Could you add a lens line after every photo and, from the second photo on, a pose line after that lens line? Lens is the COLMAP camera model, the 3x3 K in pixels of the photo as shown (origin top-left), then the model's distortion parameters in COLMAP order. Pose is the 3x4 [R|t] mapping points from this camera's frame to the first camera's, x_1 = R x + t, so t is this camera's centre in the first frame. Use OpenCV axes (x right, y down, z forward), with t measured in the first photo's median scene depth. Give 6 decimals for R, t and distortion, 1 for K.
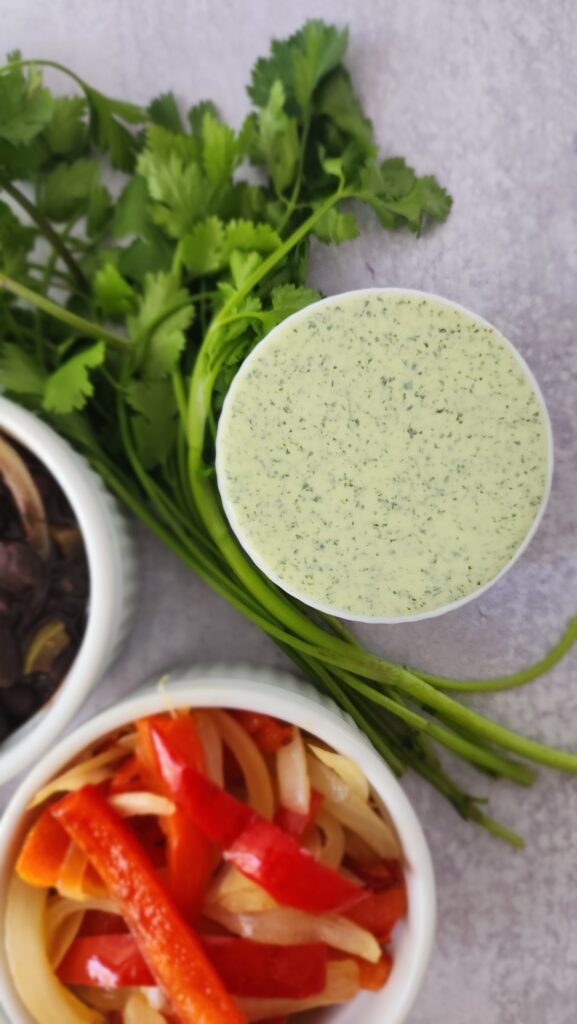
lens RADIAL K [[720.5, 0, 288.5], [0, 720.5, 512.0], [0, 0, 1]] dist [-0.004844, -0.000792]
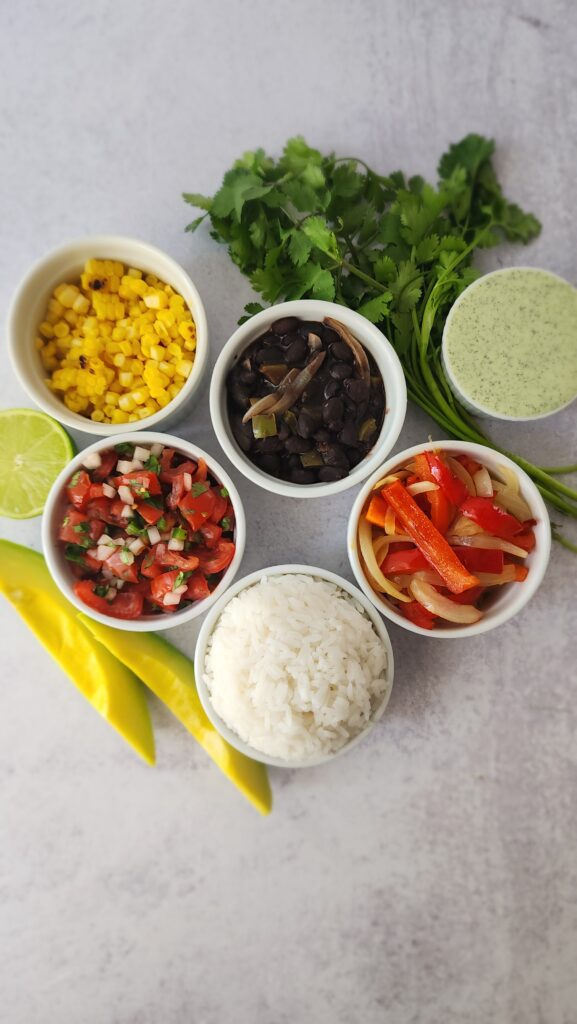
lens RADIAL K [[697.2, 0, 288.5], [0, 697.2, 512.0], [0, 0, 1]] dist [0.036411, 0.000179]
pose [[0.999935, 0.002293, 0.011152, -0.590922], [-0.002000, 0.999654, -0.026218, 0.488096], [-0.011209, 0.026194, 0.999594, -1.095832]]
